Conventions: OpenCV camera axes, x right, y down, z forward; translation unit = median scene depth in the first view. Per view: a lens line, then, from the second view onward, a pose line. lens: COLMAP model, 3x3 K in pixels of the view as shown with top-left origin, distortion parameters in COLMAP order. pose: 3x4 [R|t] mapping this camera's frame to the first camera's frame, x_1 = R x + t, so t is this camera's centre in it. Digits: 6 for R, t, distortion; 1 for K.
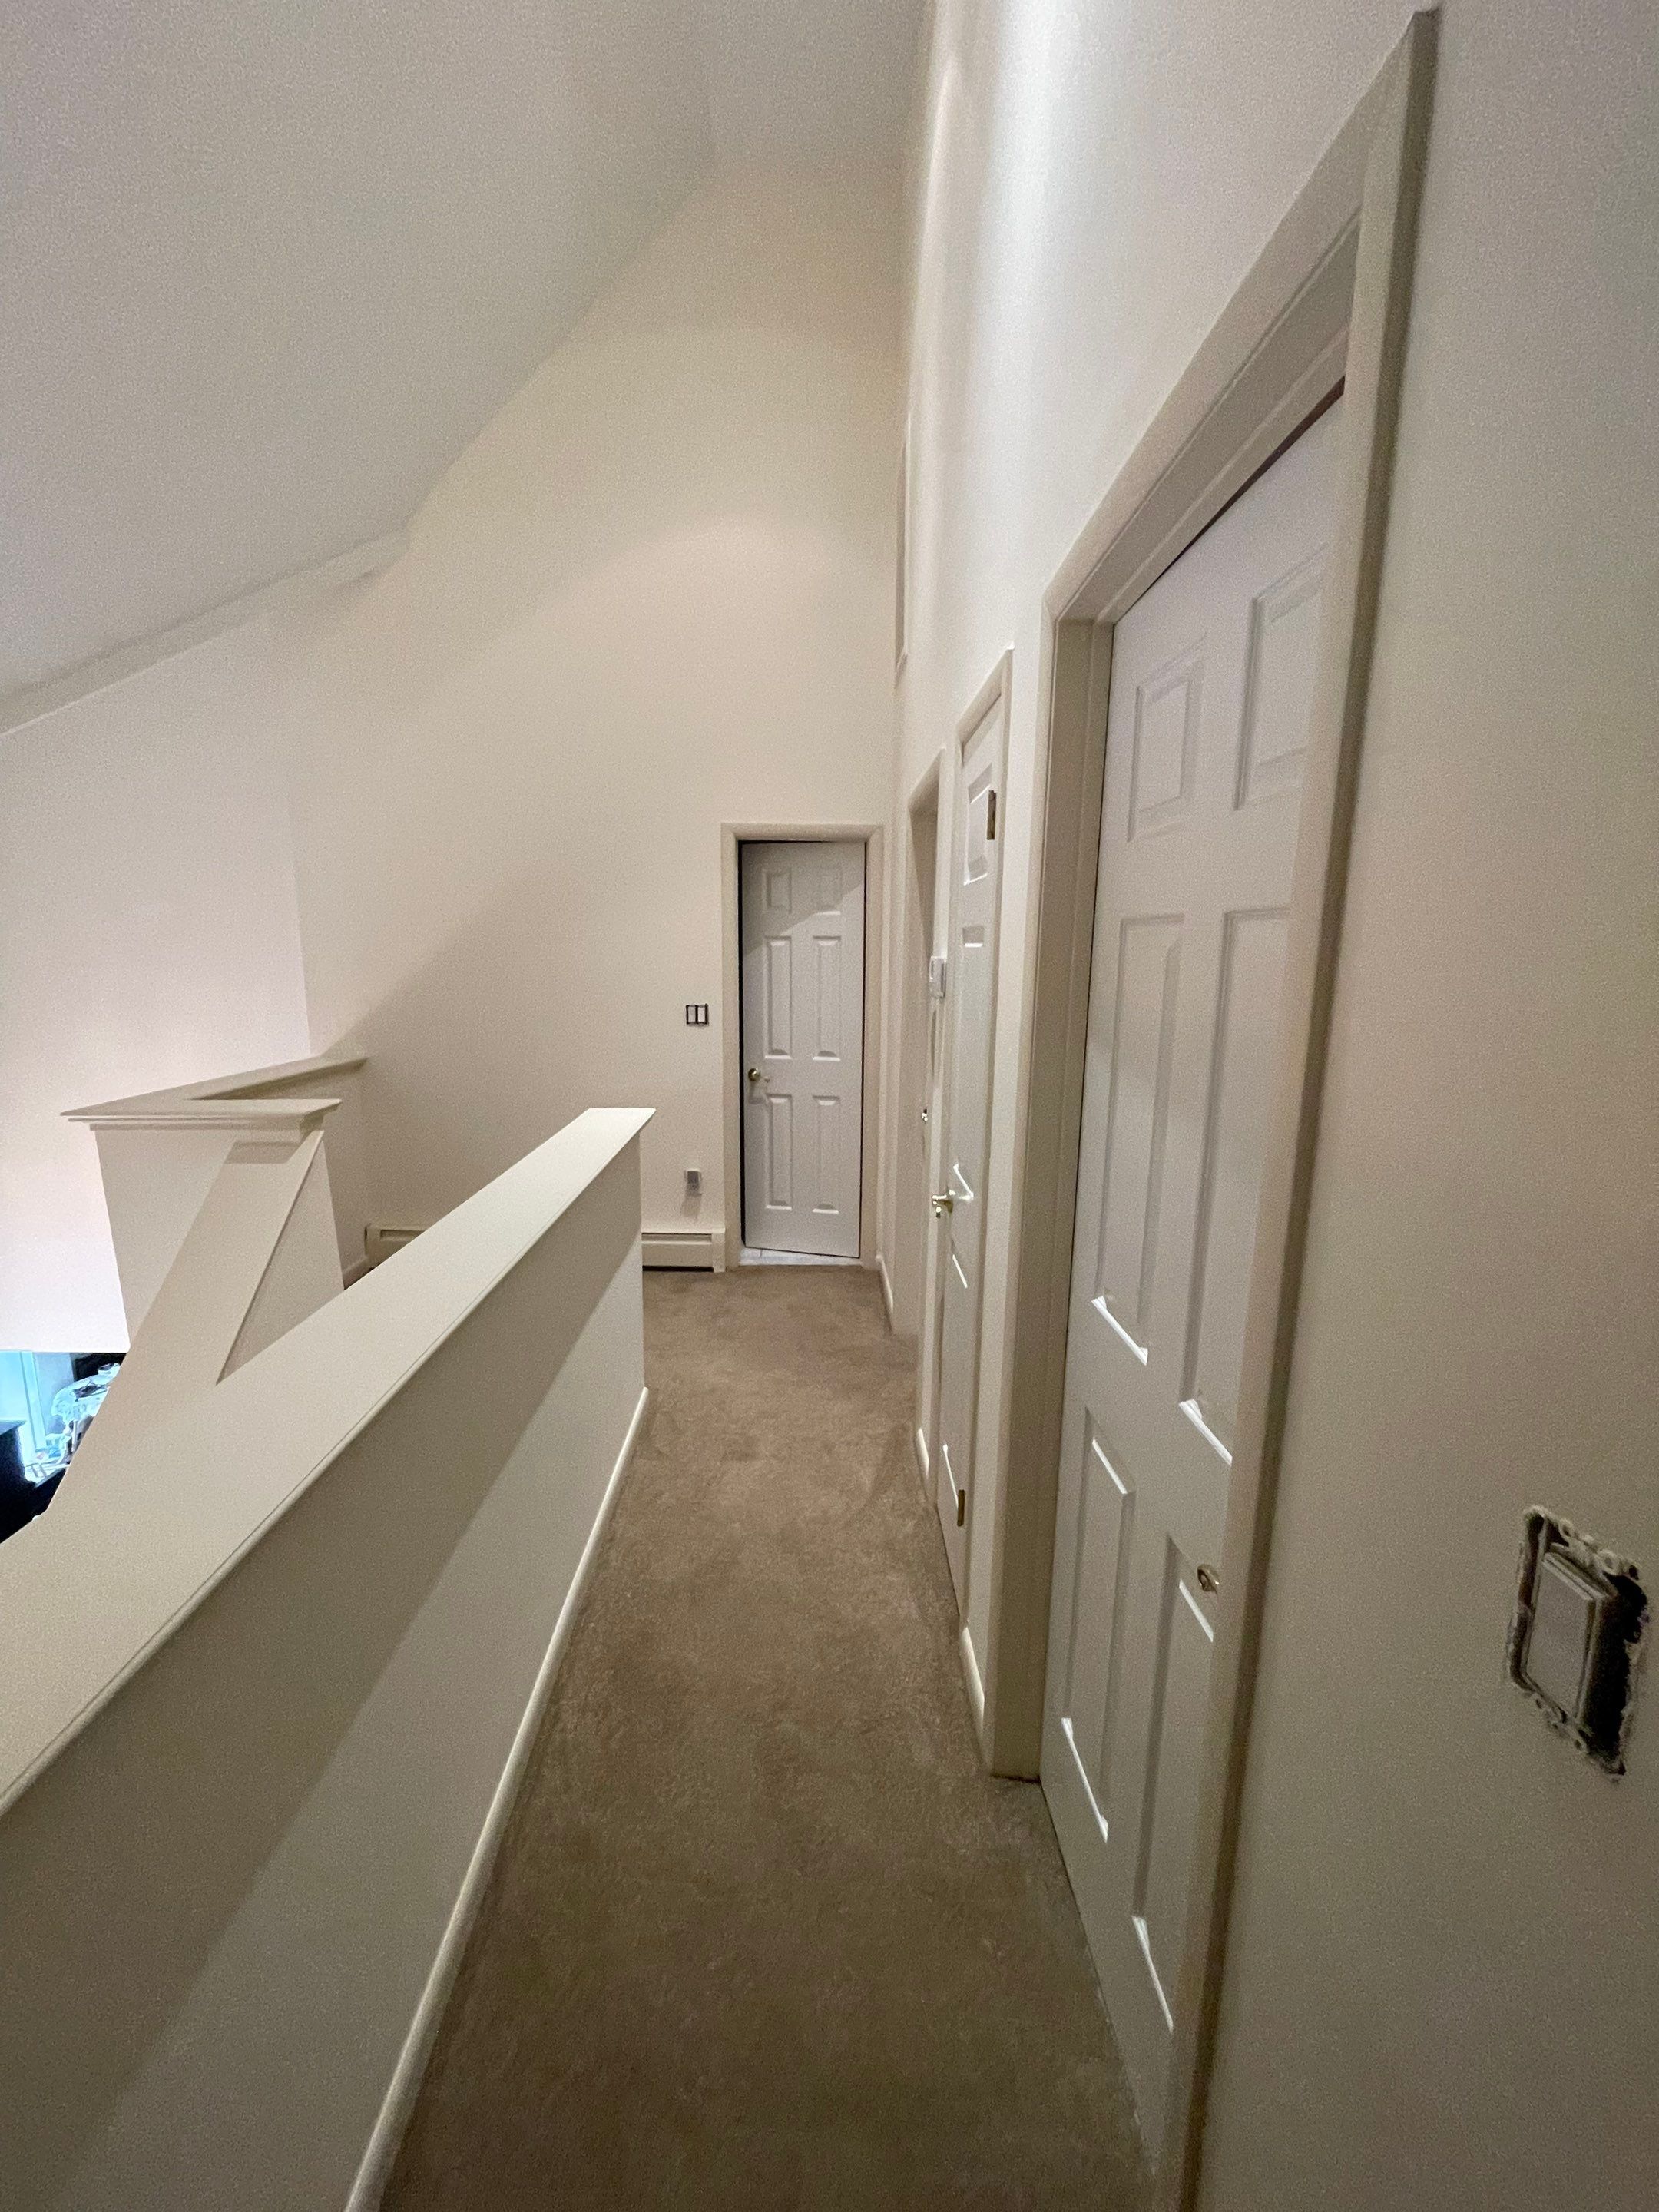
lens RADIAL K [[894.0, 0, 822.8], [0, 894.0, 1116.5], [0, 0, 1]] dist [-0.001462, -0.000151]
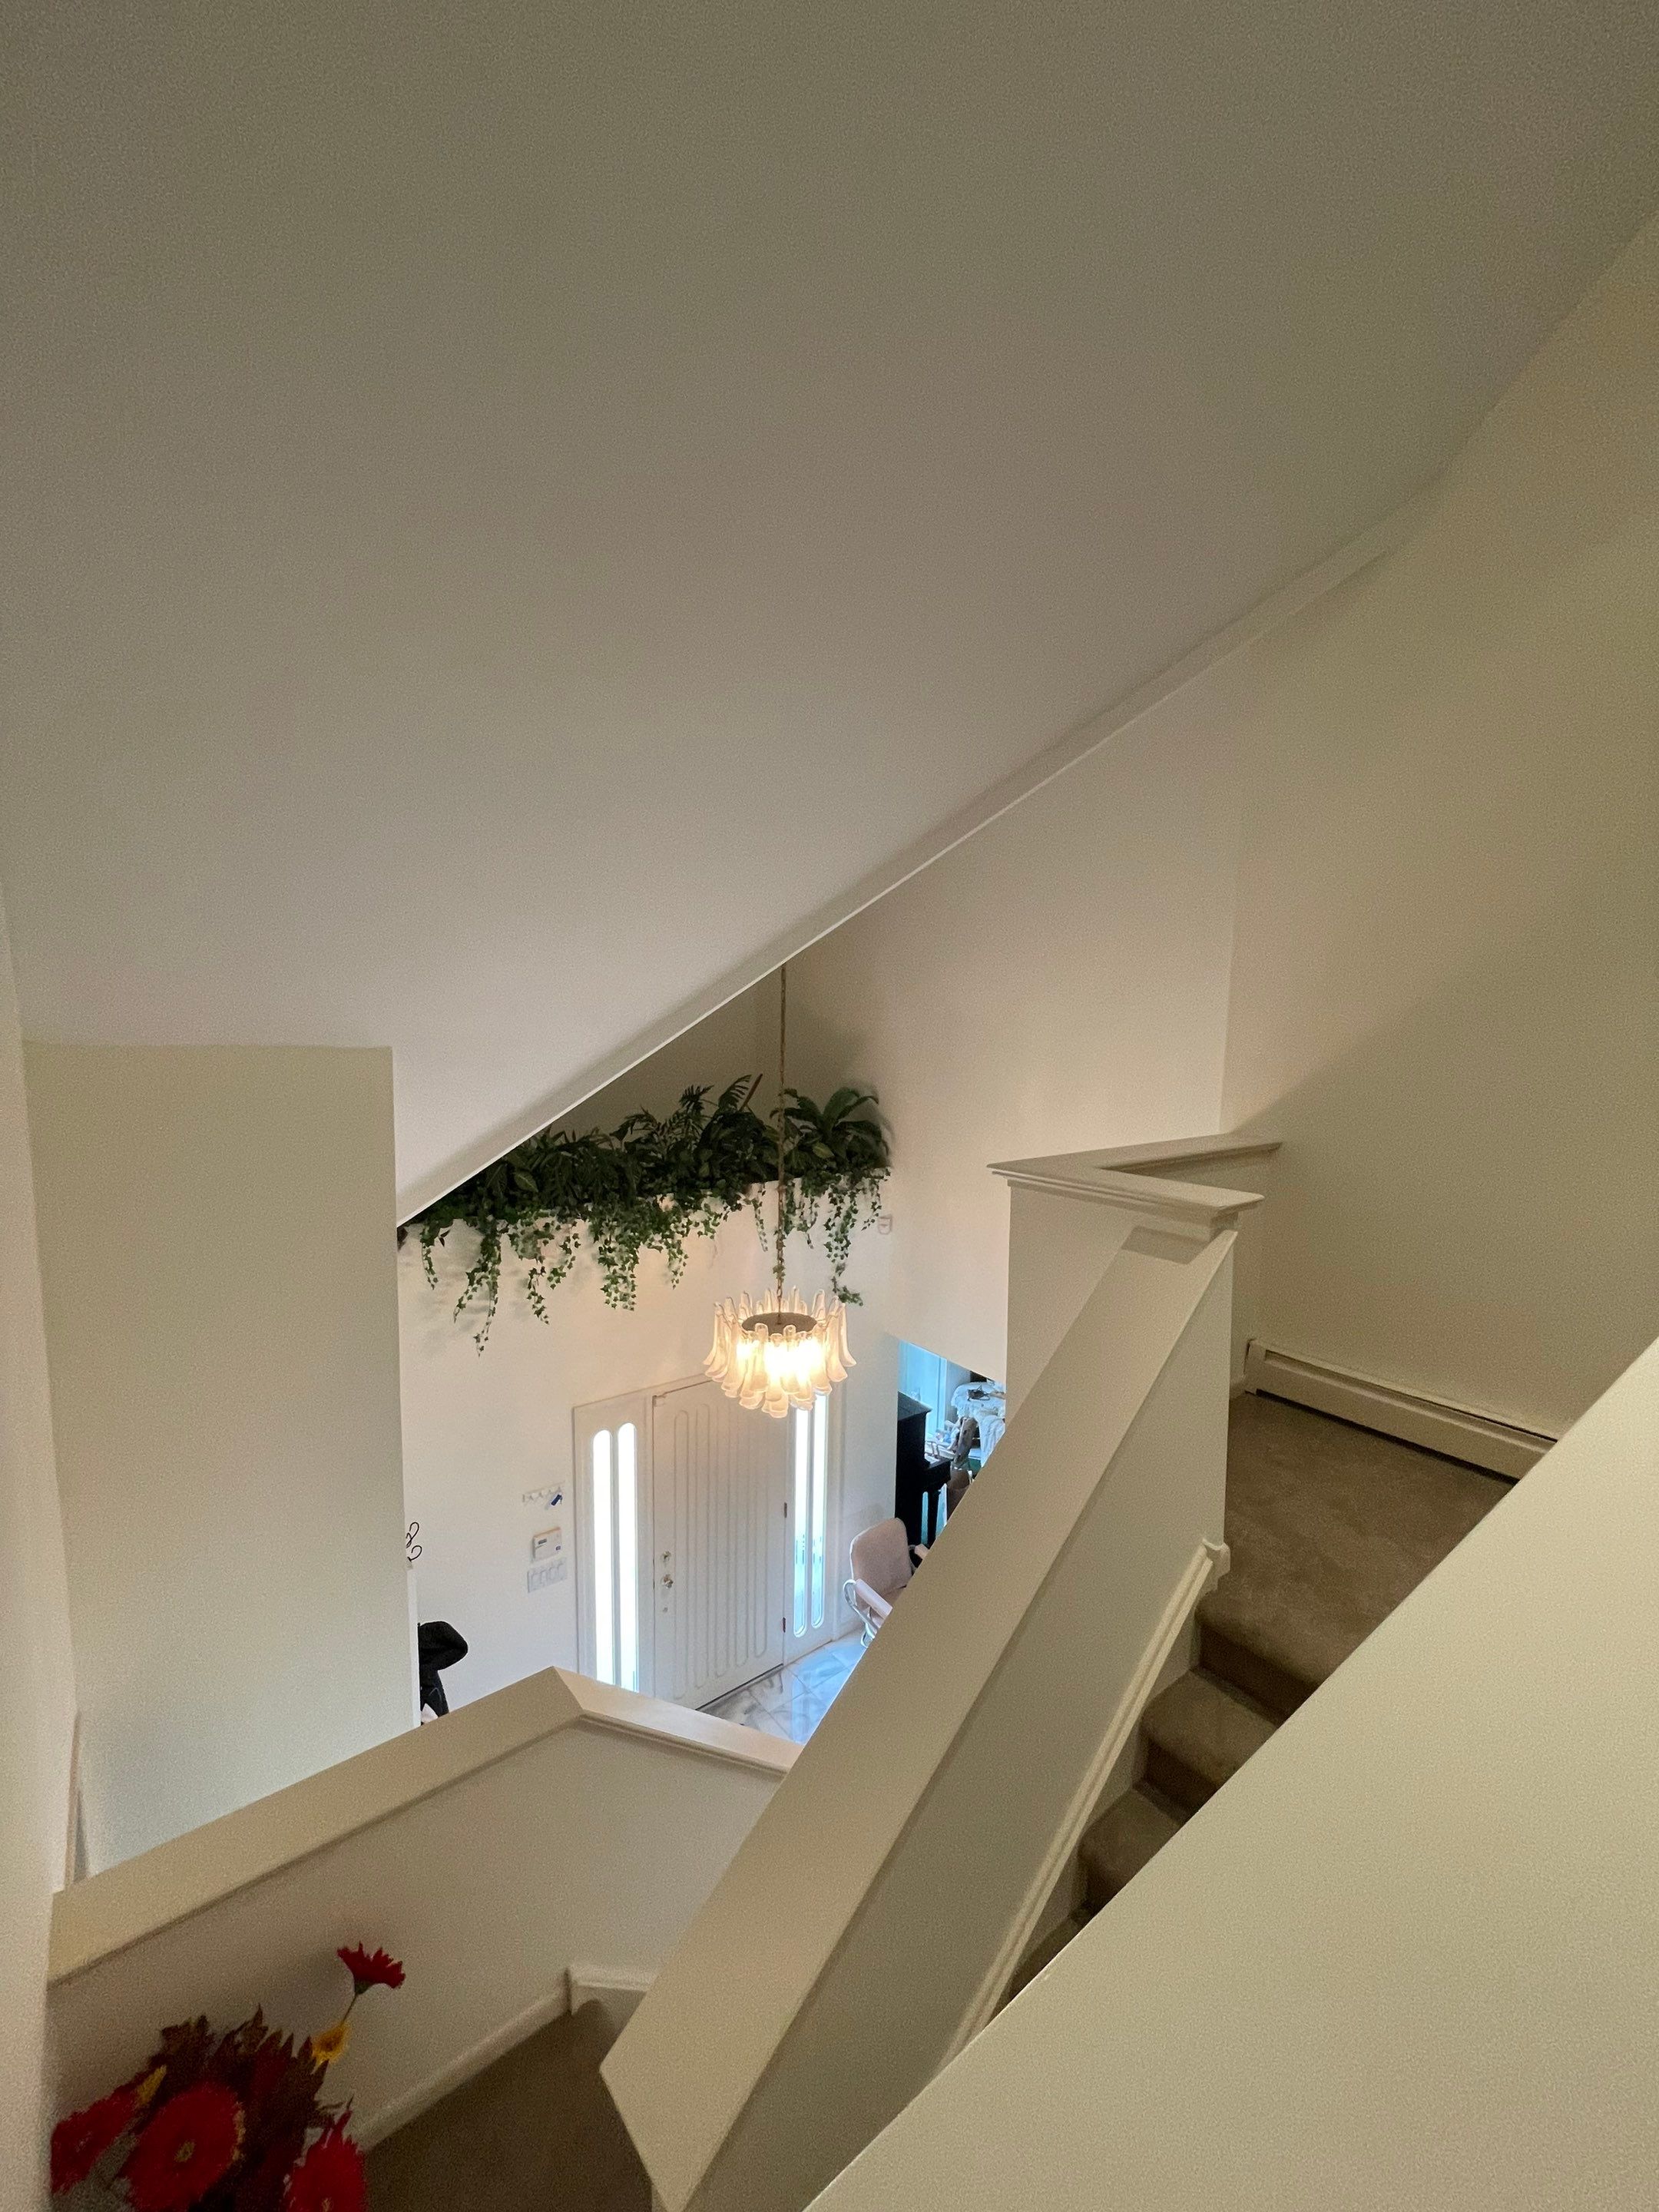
lens RADIAL K [[894.0, 0, 822.8], [0, 894.0, 1116.5], [0, 0, 1]] dist [-0.001462, -0.000151]
pose [[0.611867, 0.085635, -0.786311, -0.138717], [-0.153371, 0.988099, -0.011735, -0.015278], [0.775948, 0.127778, 0.617719, 0.176568]]
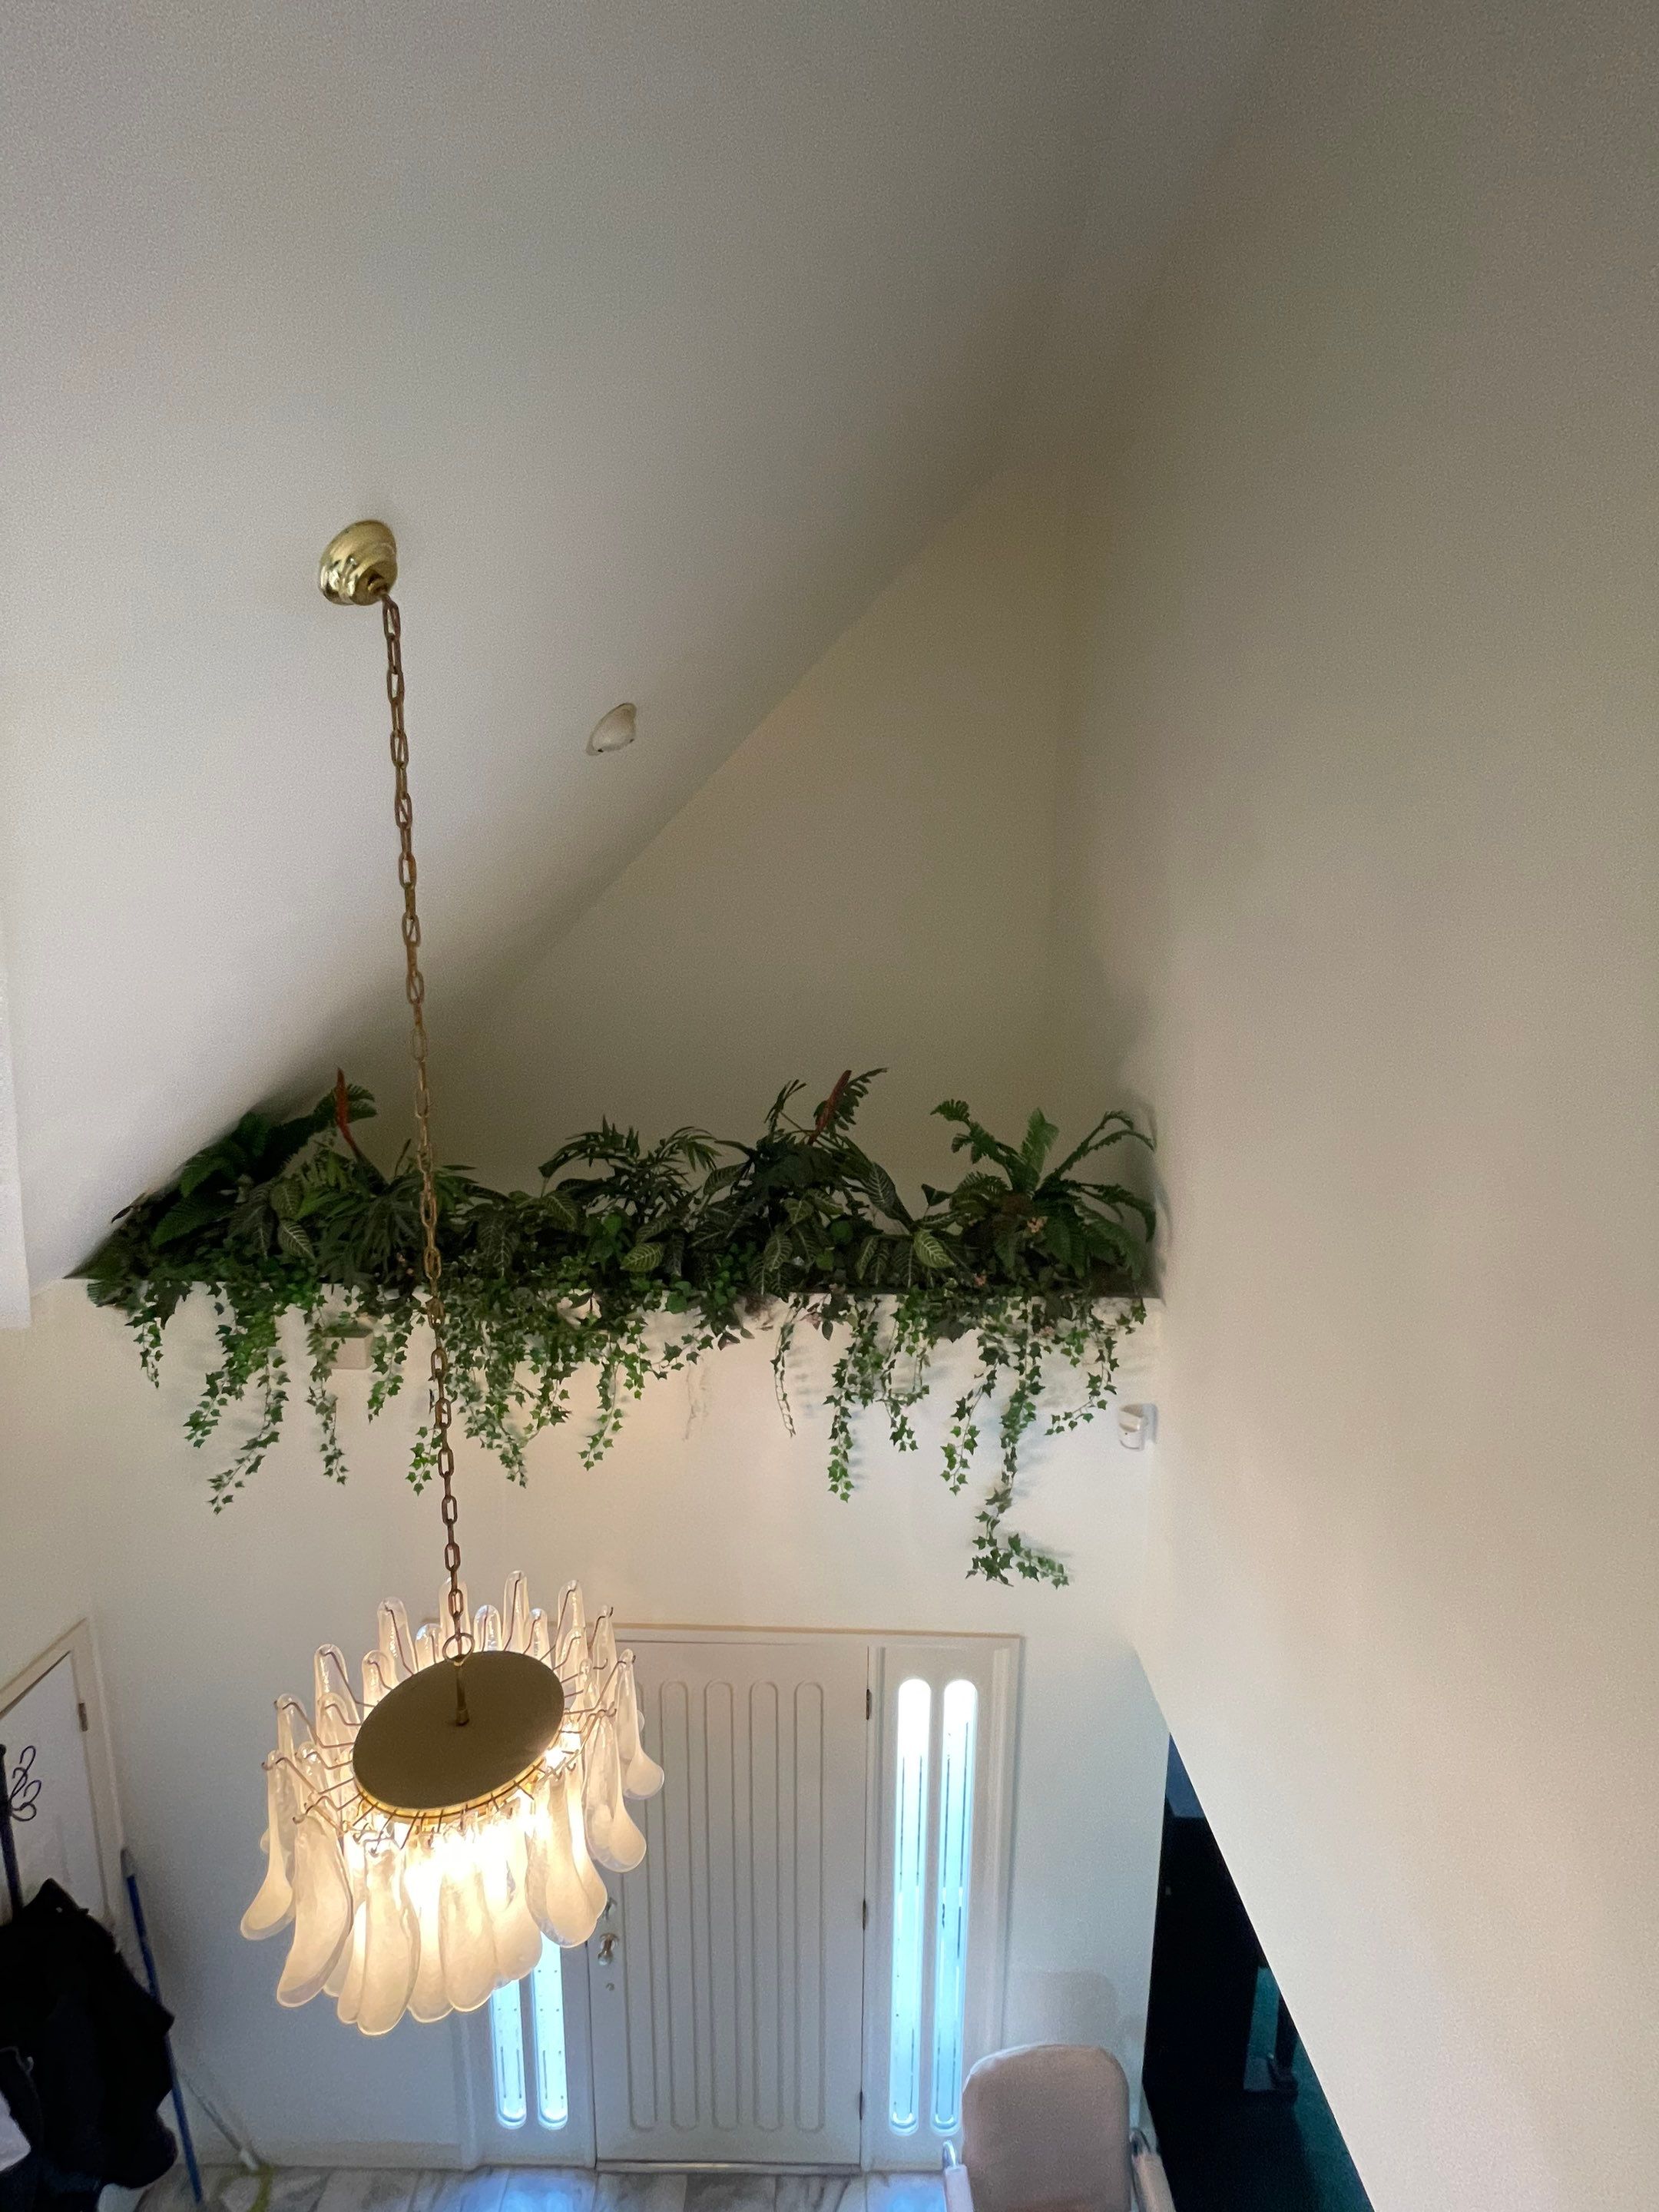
lens RADIAL K [[887.7, 0, 829.5], [0, 887.7, 1106.0], [0, 0, 1]] dist [0.000788, 0.000201]
pose [[-0.018665, 0.156174, -0.987553, -0.915671], [-0.192017, 0.968779, 0.156834, -0.239315], [0.981214, 0.192554, 0.011906, 1.381743]]
